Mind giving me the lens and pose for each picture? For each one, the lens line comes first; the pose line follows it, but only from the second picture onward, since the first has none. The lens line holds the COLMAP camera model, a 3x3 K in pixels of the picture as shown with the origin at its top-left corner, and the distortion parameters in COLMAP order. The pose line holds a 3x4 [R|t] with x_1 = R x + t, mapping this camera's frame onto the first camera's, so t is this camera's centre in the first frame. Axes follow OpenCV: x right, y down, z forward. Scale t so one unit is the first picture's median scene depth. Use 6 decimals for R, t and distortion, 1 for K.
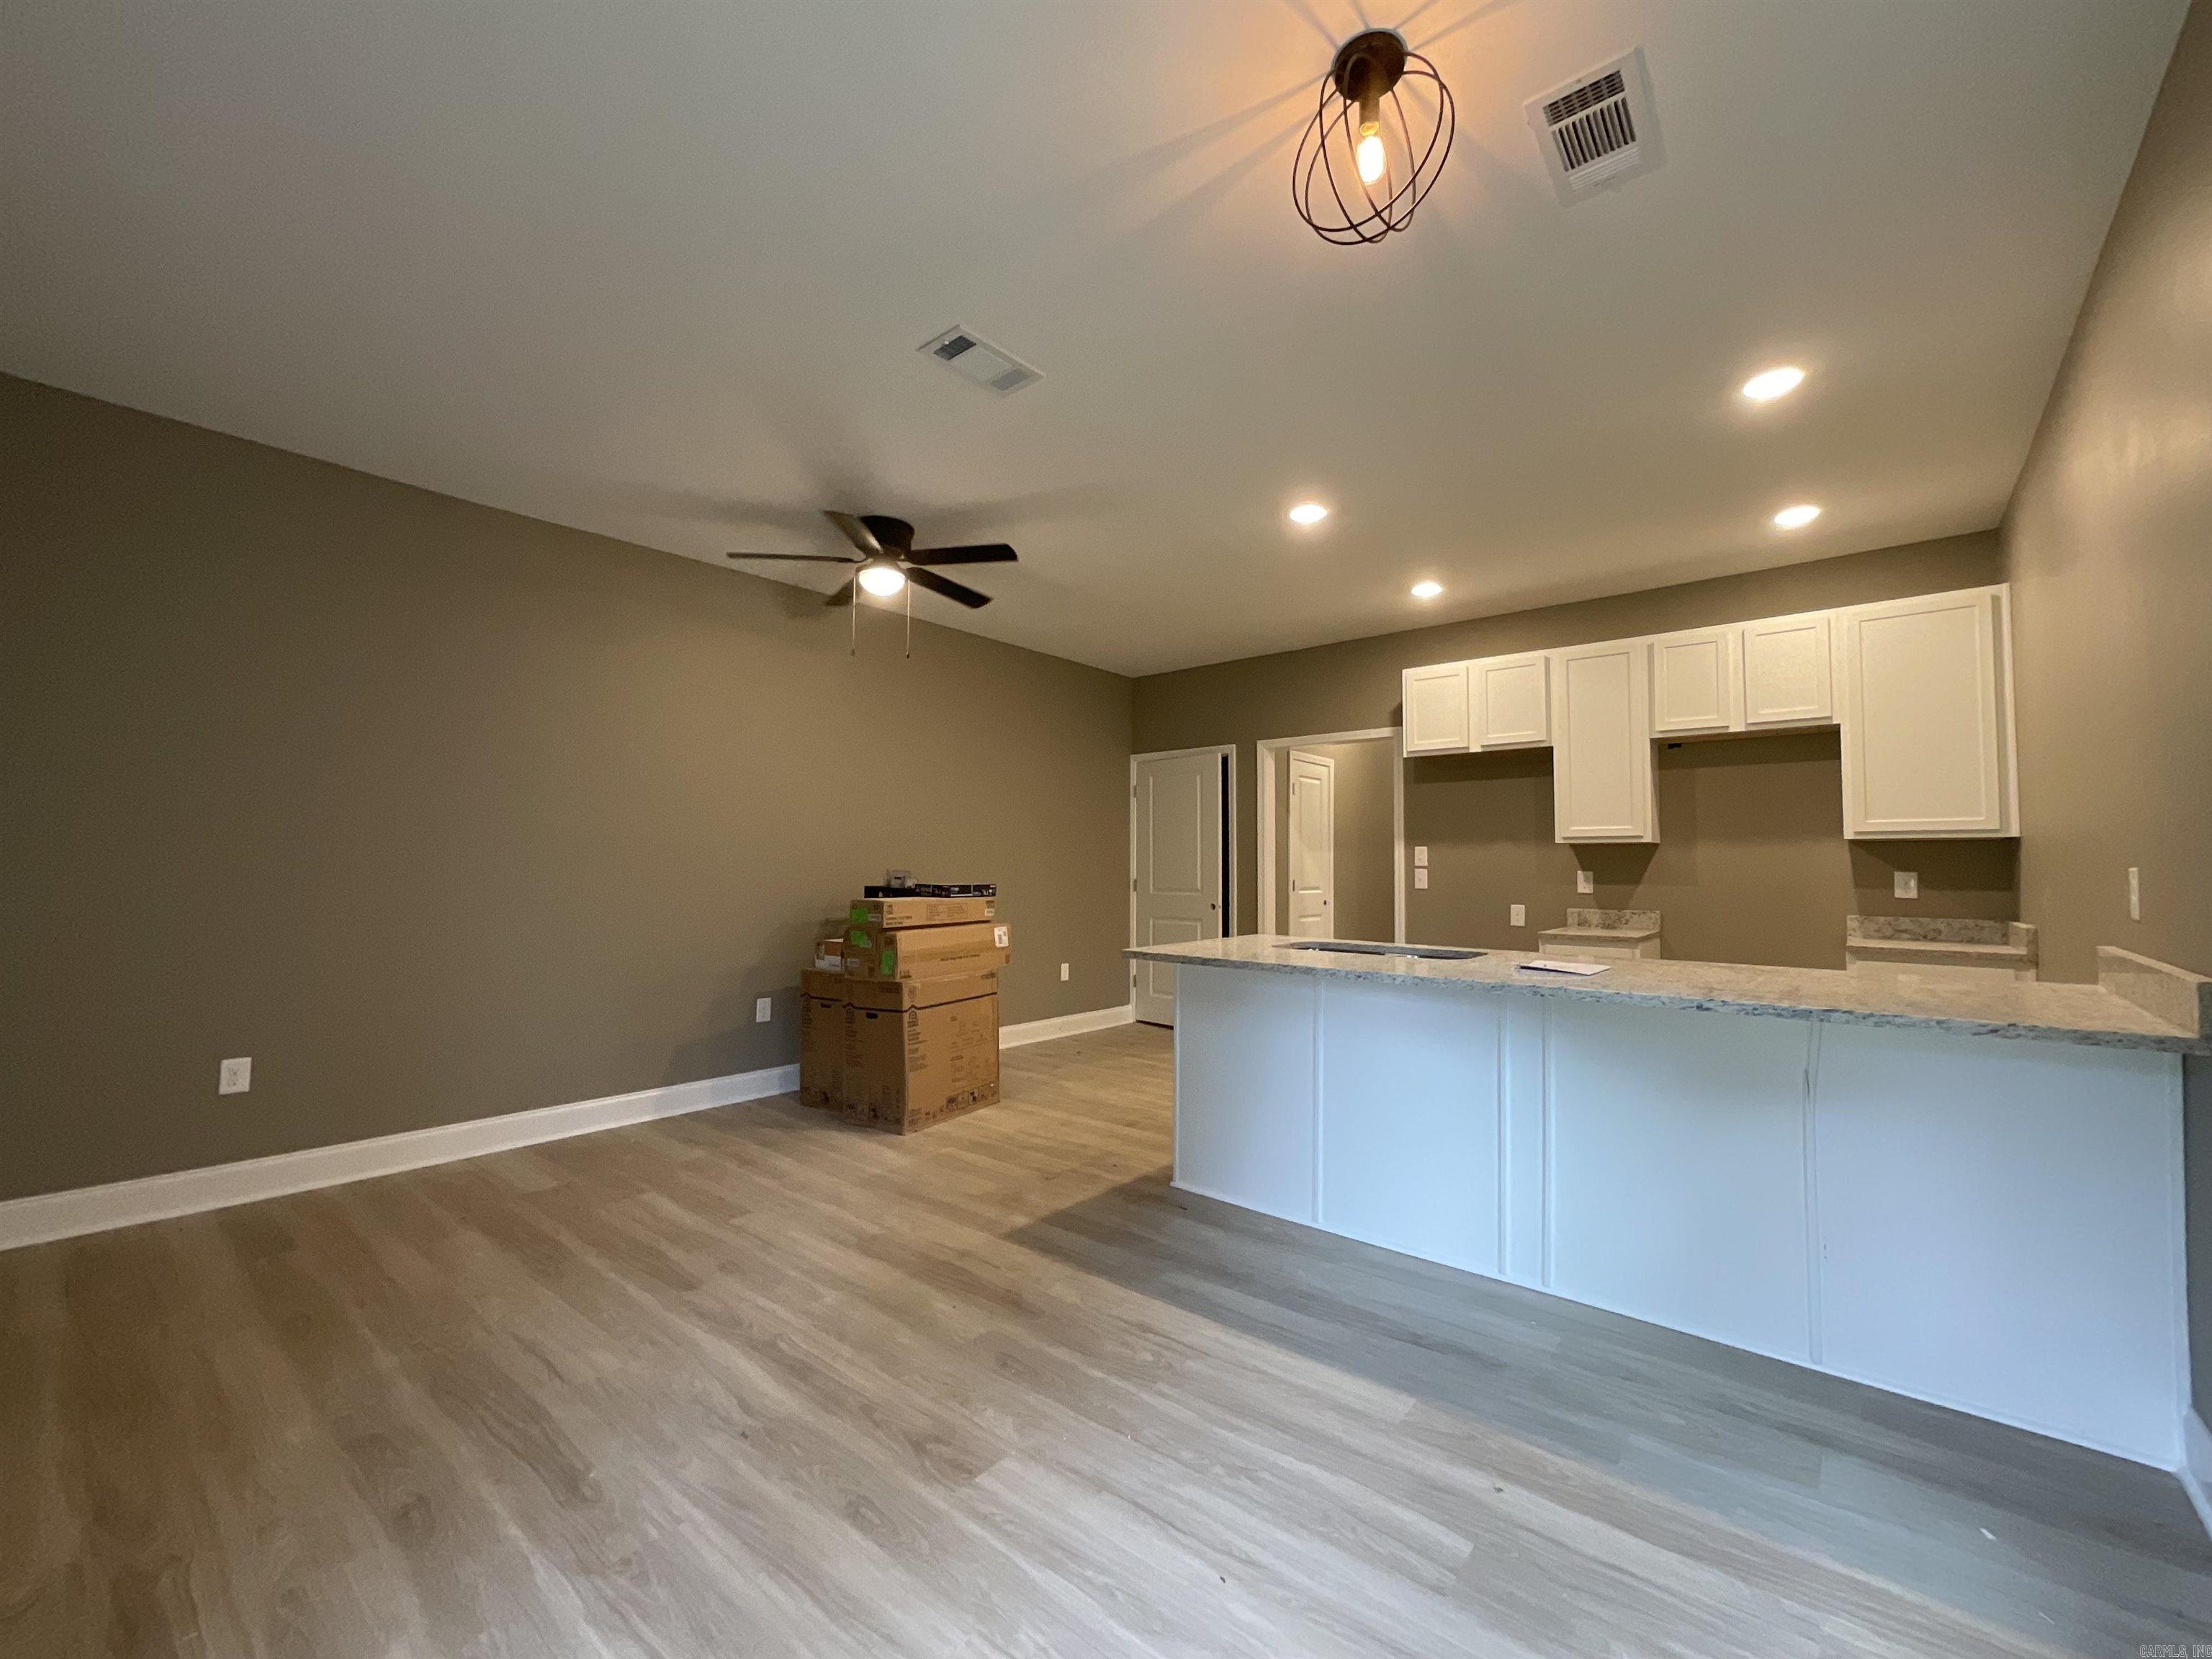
lens RADIAL K [[896.8, 0, 1121.6], [0, 896.8, 833.3], [0, 0, 1]] dist [0.000029, 0.000034]
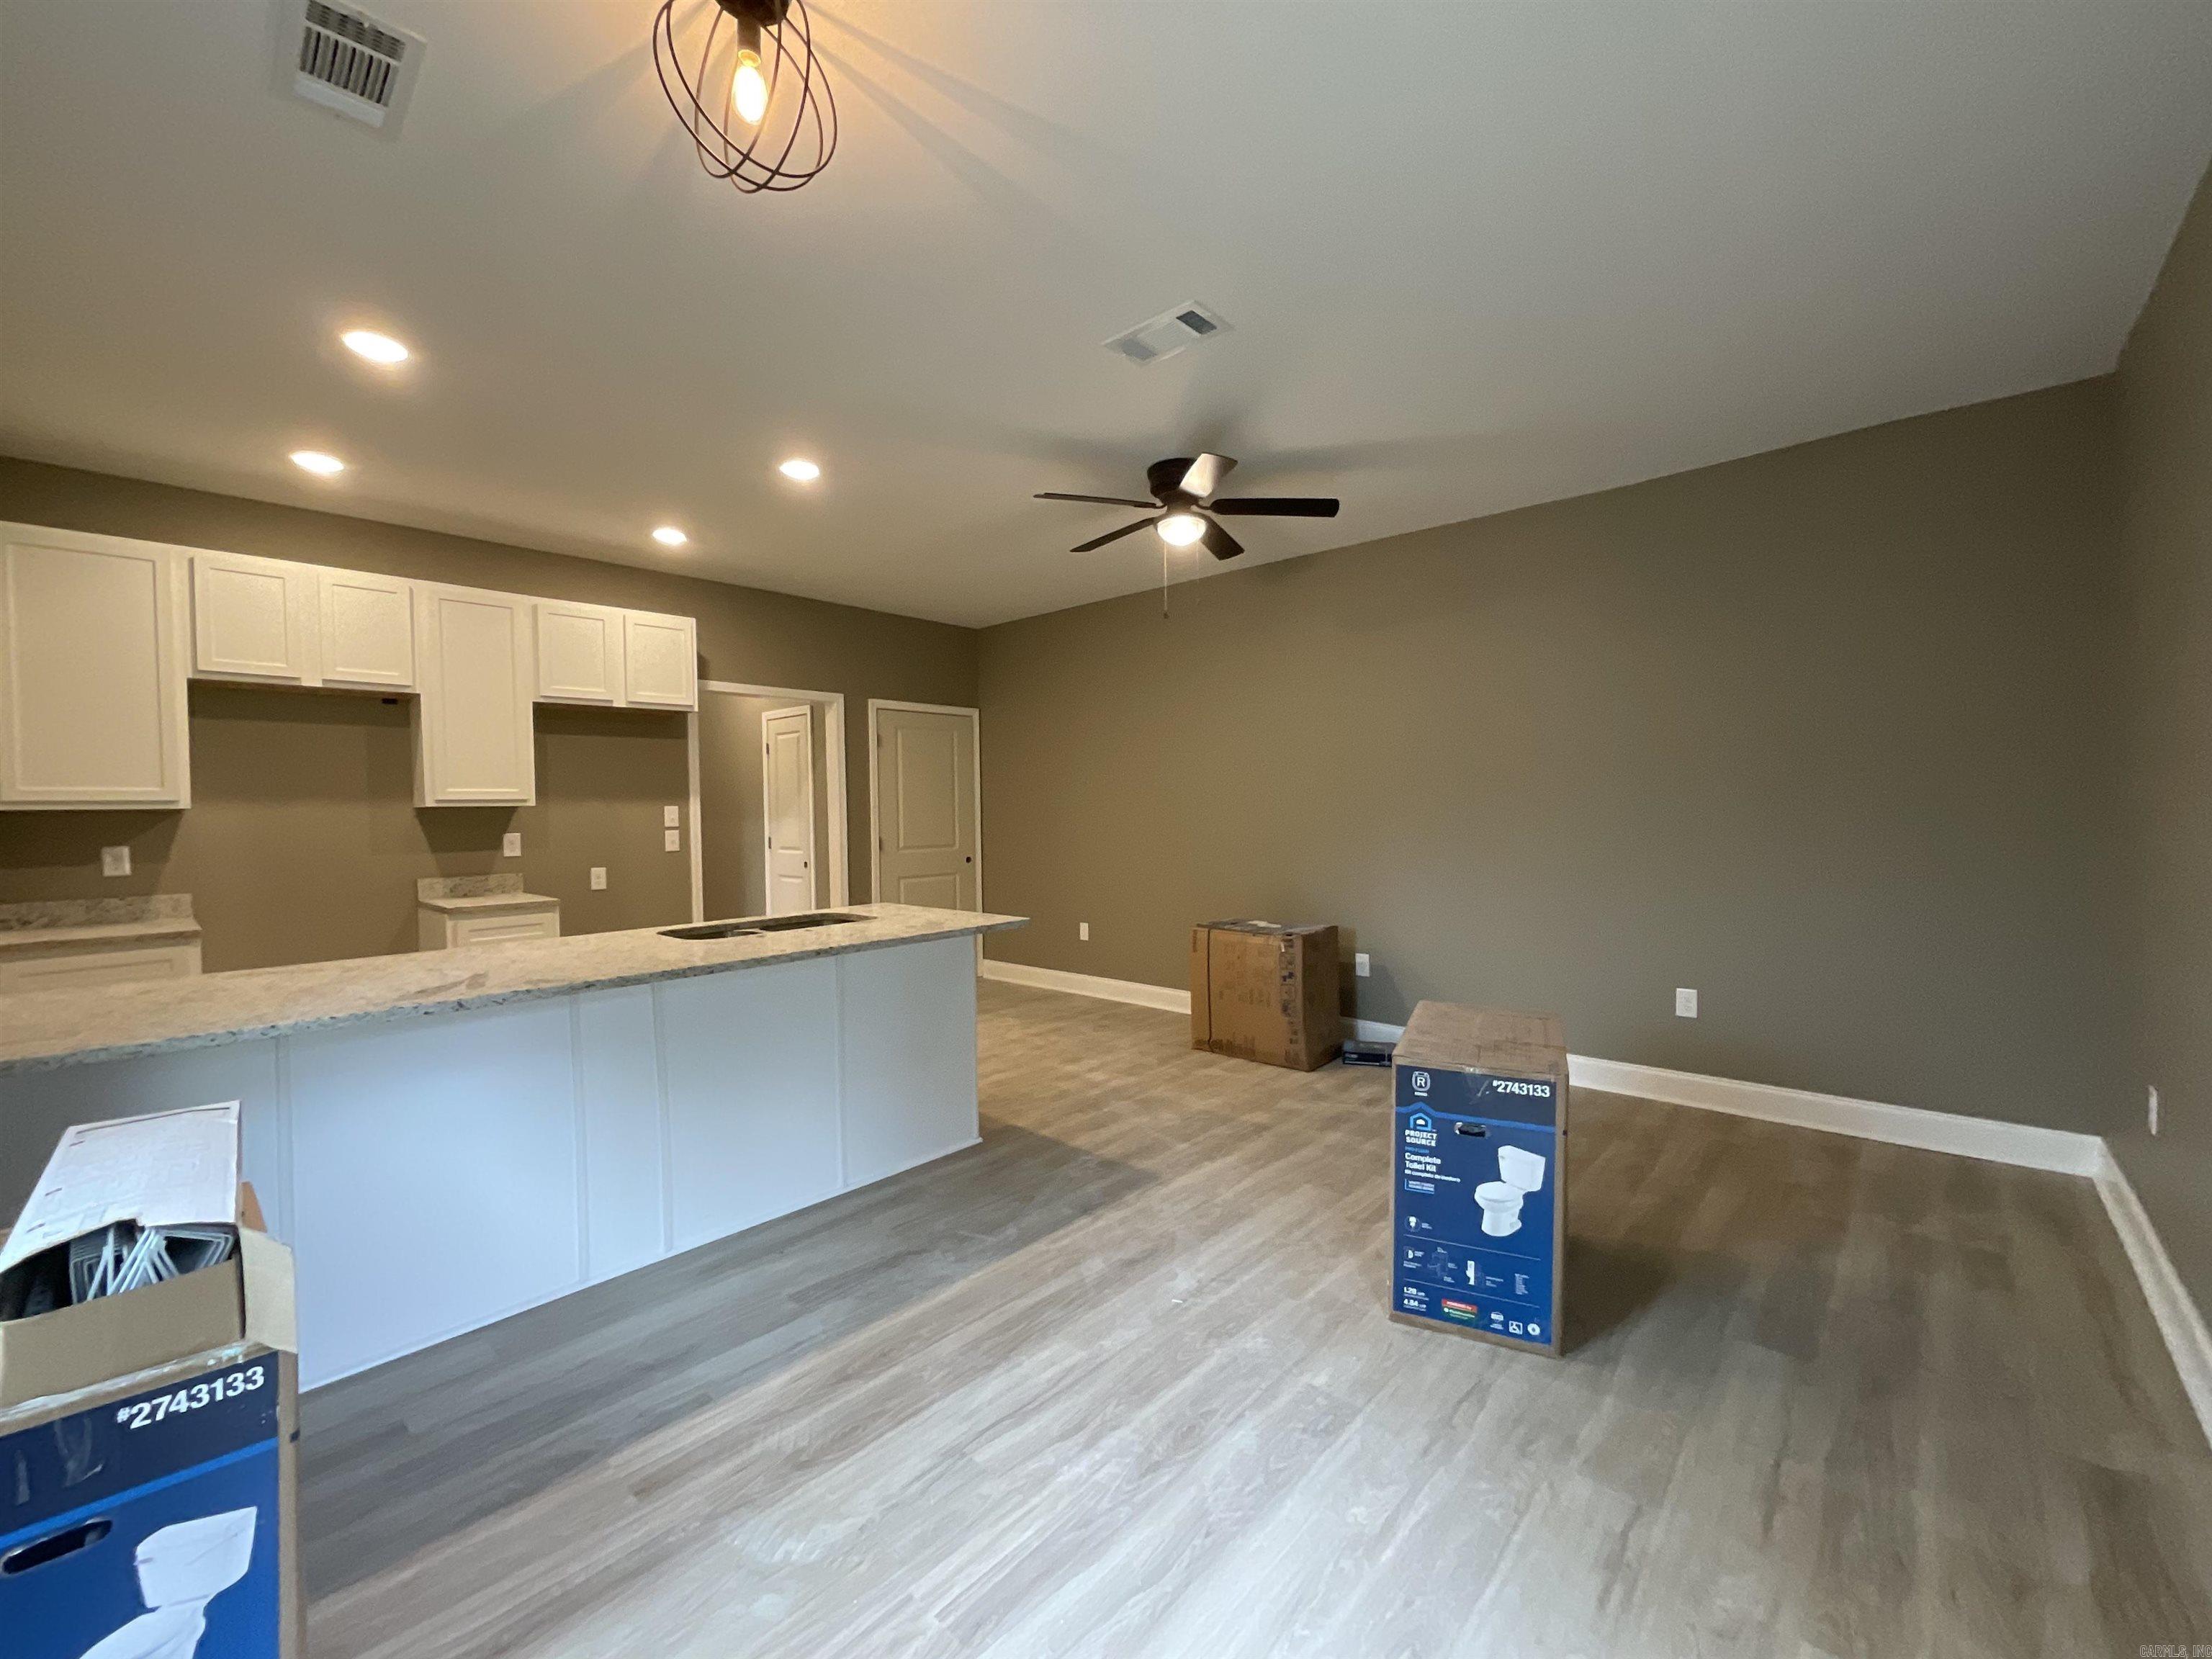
lens RADIAL K [[896.8, 0, 1121.6], [0, 896.8, 833.3], [0, 0, 1]] dist [0.000029, 0.000034]
pose [[0.043220, -0.021542, 0.998833, -0.363980], [-0.011793, 0.999687, 0.022071, 0.010772], [-0.998996, -0.012733, 0.042952, 0.289229]]
